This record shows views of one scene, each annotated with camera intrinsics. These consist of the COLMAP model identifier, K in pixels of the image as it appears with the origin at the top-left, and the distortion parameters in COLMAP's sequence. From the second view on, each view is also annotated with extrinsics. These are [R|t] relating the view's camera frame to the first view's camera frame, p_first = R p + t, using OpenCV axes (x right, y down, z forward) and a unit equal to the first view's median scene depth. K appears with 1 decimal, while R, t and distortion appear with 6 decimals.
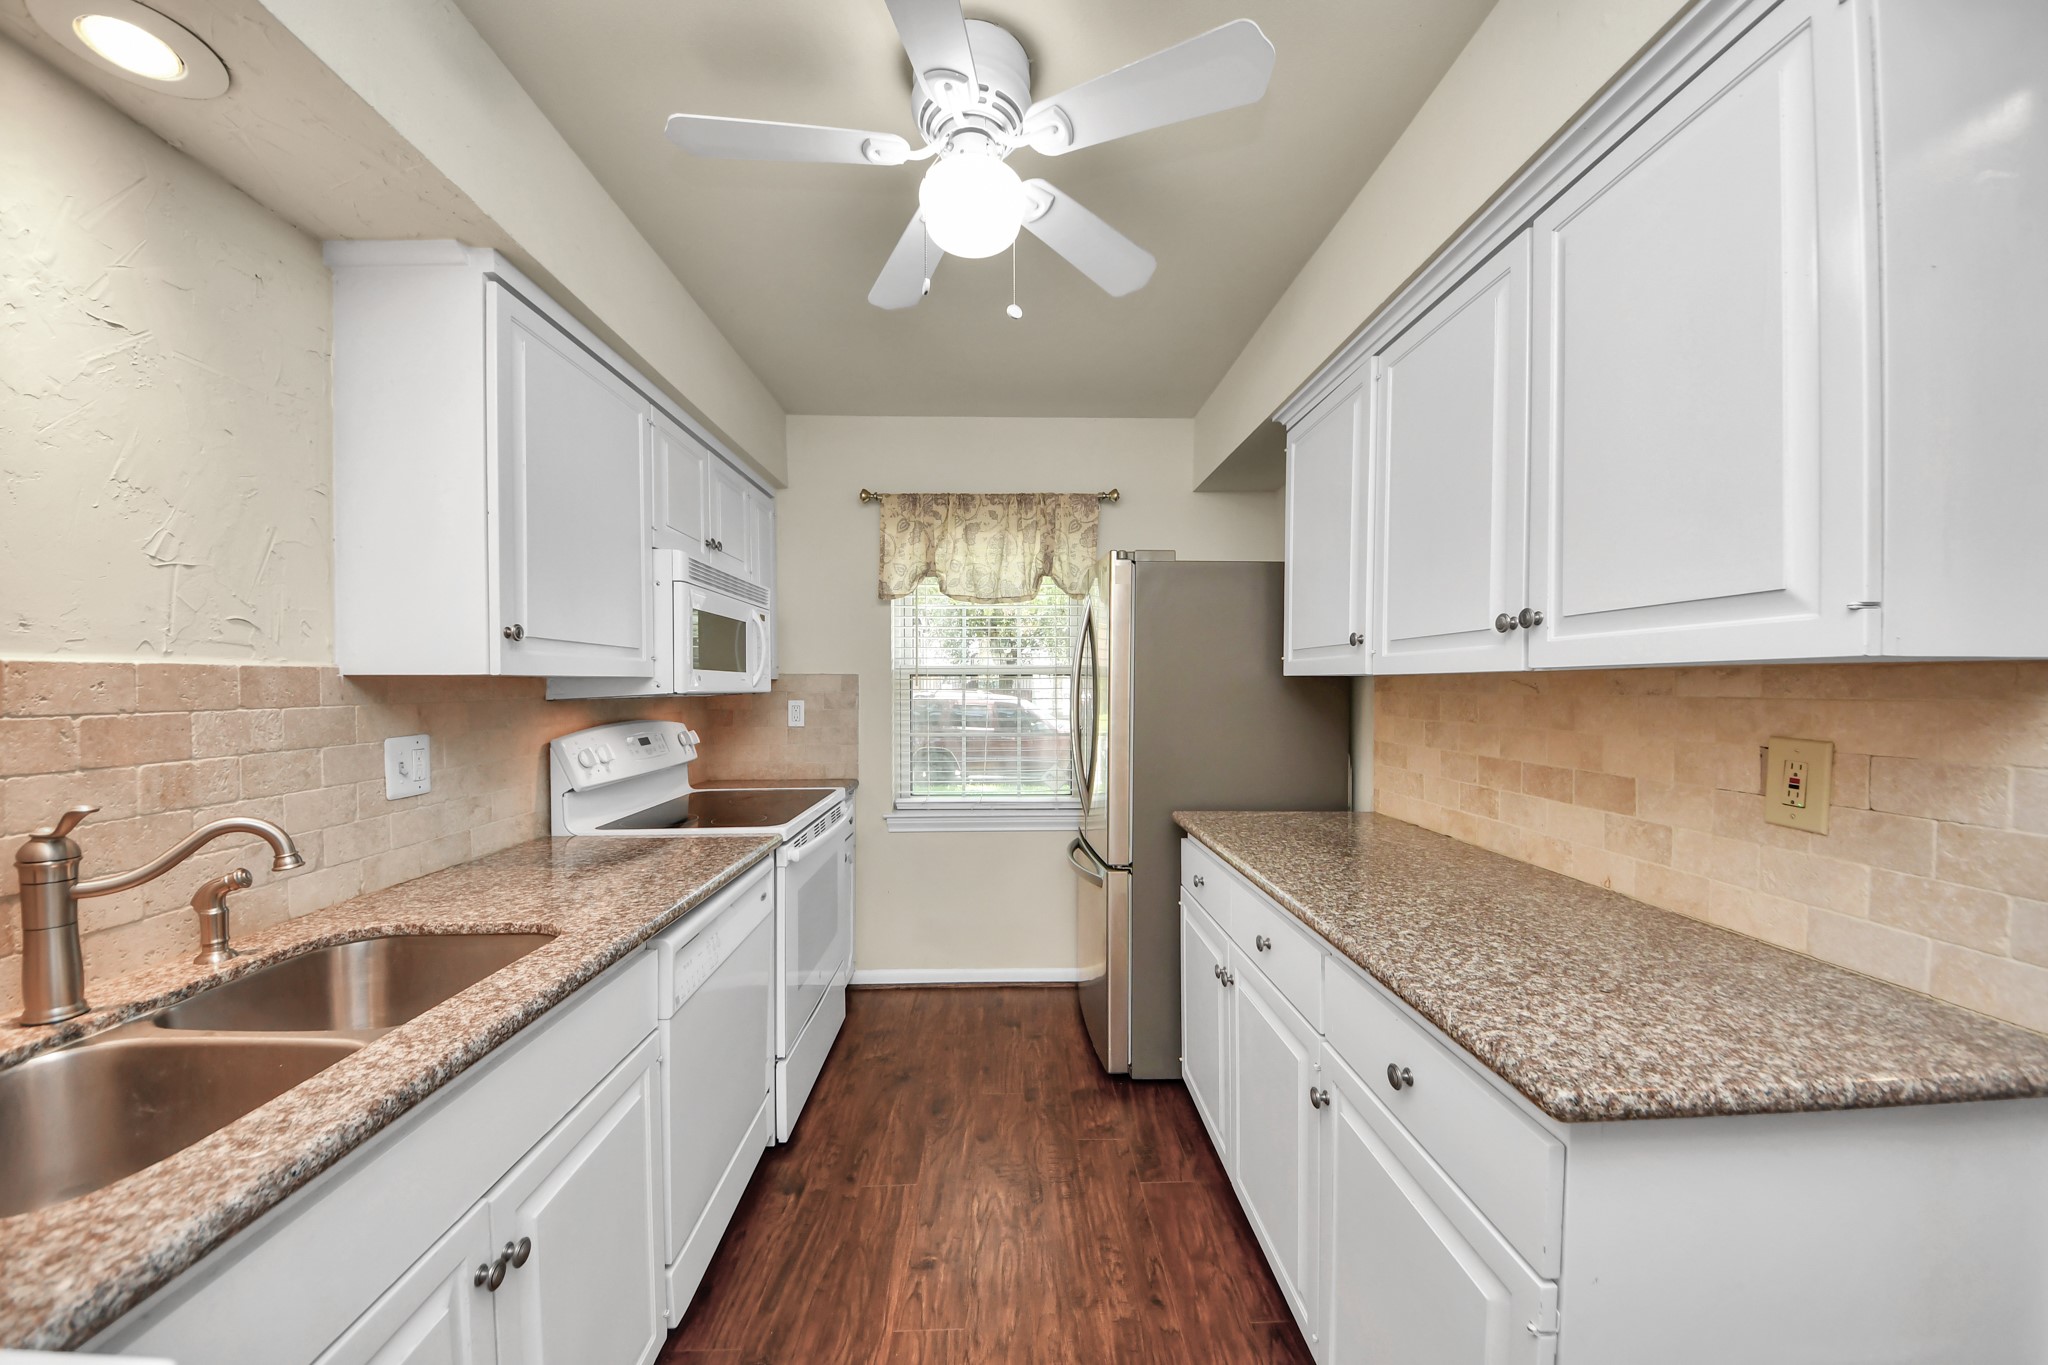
lens RADIAL K [[717.5, 0, 1022.4], [0, 717.5, 700.2], [0, 0, 1]] dist [0.023113, -0.015661]
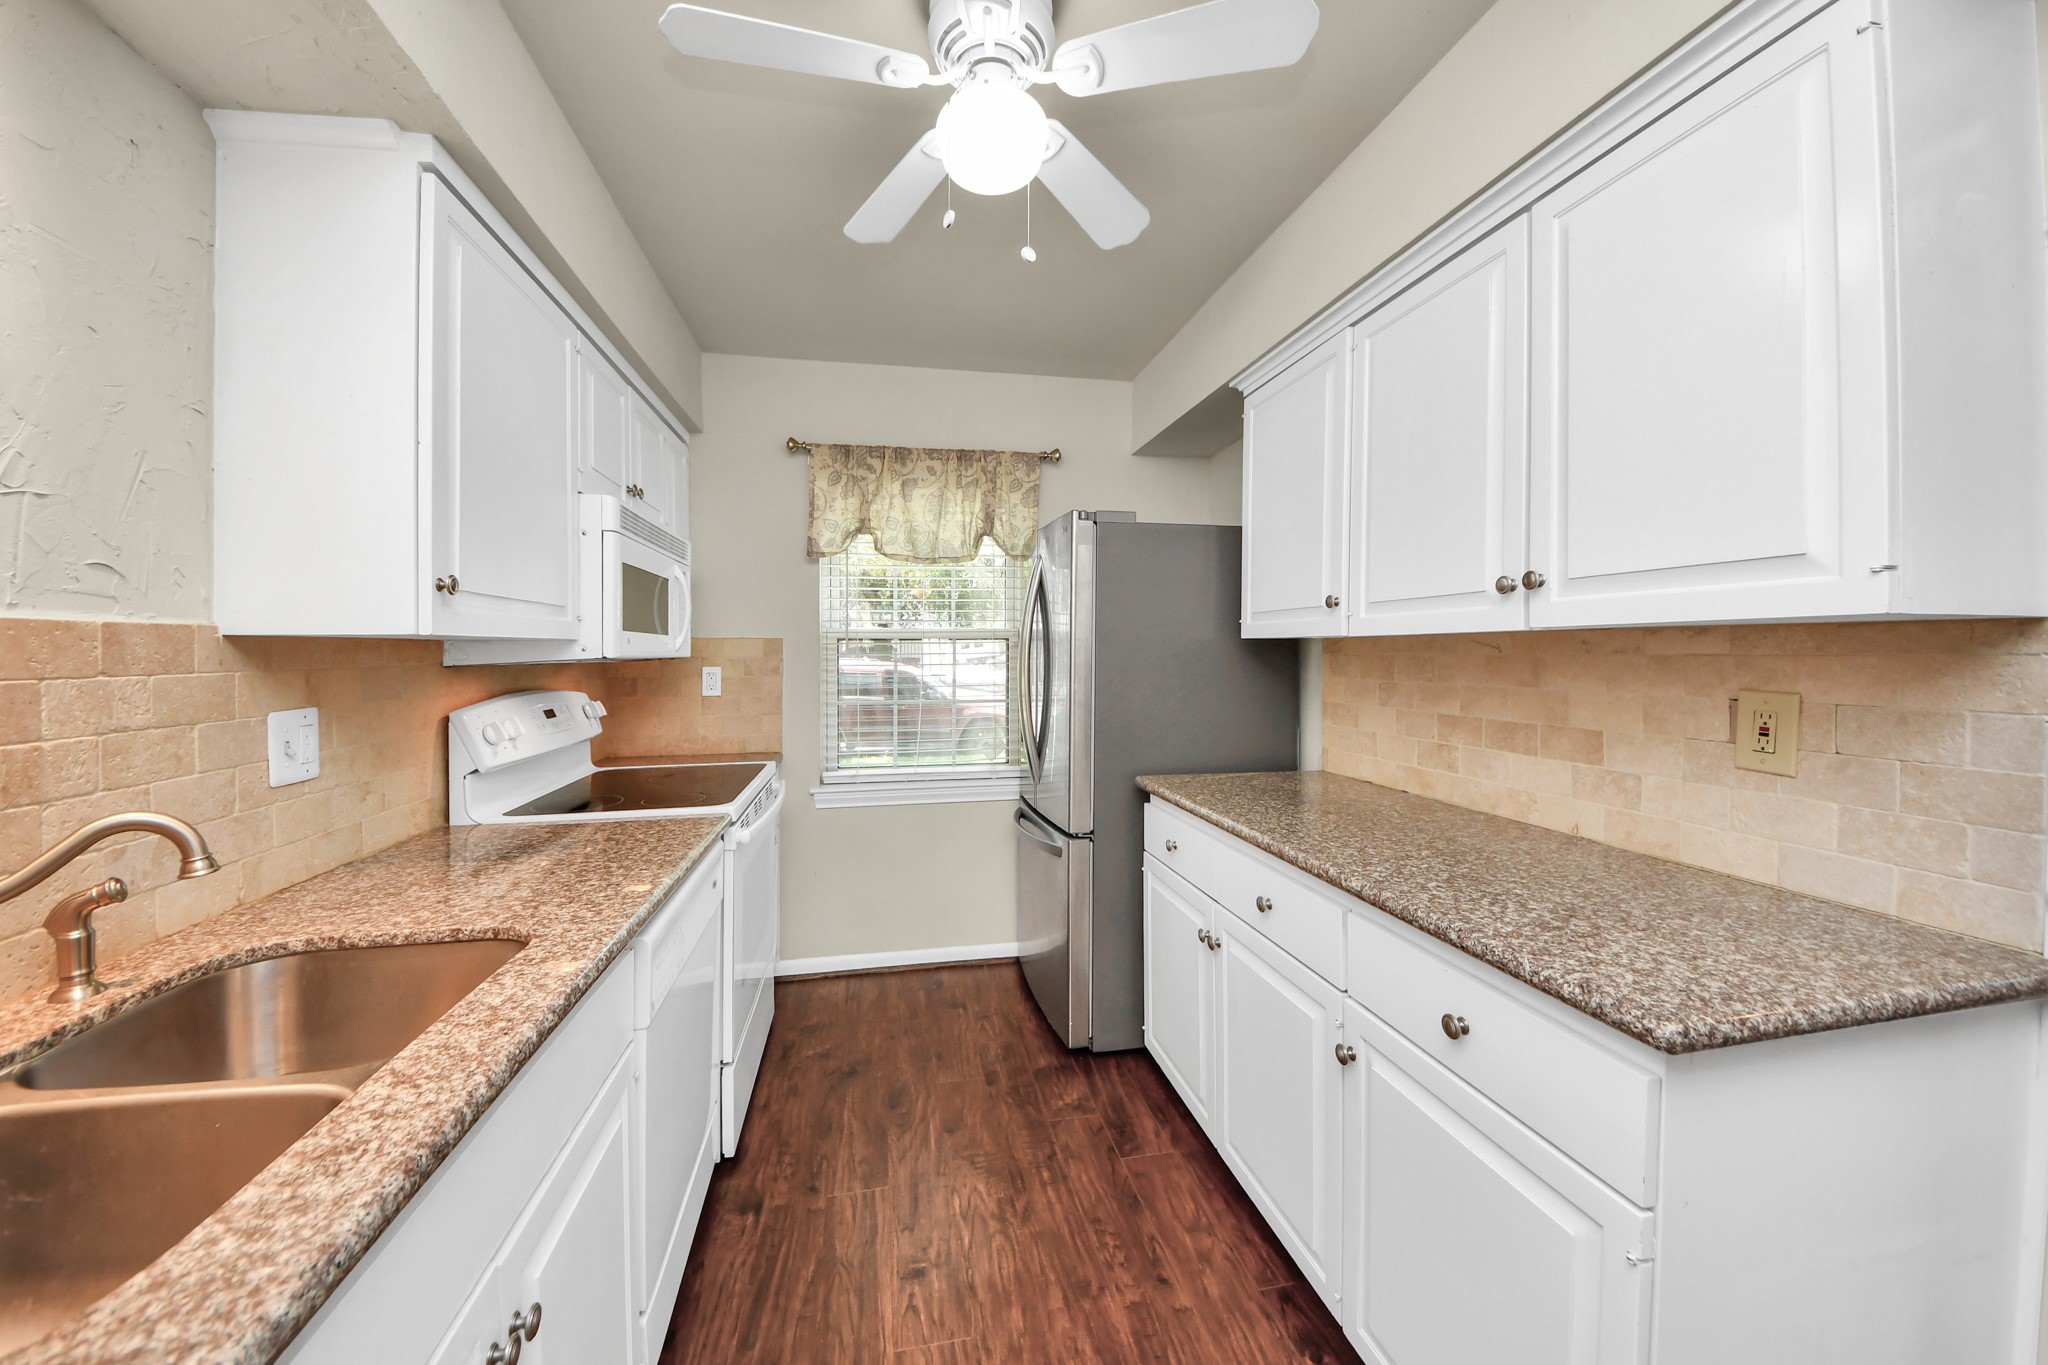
lens RADIAL K [[737.6, 0, 1014.2], [0, 737.6, 657.7], [0, 0, 1]] dist [0.015374, -0.011741]
pose [[0.988088, -0.004554, 0.153825, -0.140460], [0.006567, 0.999899, -0.012580, 0.005407], [-0.153752, 0.013441, 0.988018, 0.030739]]
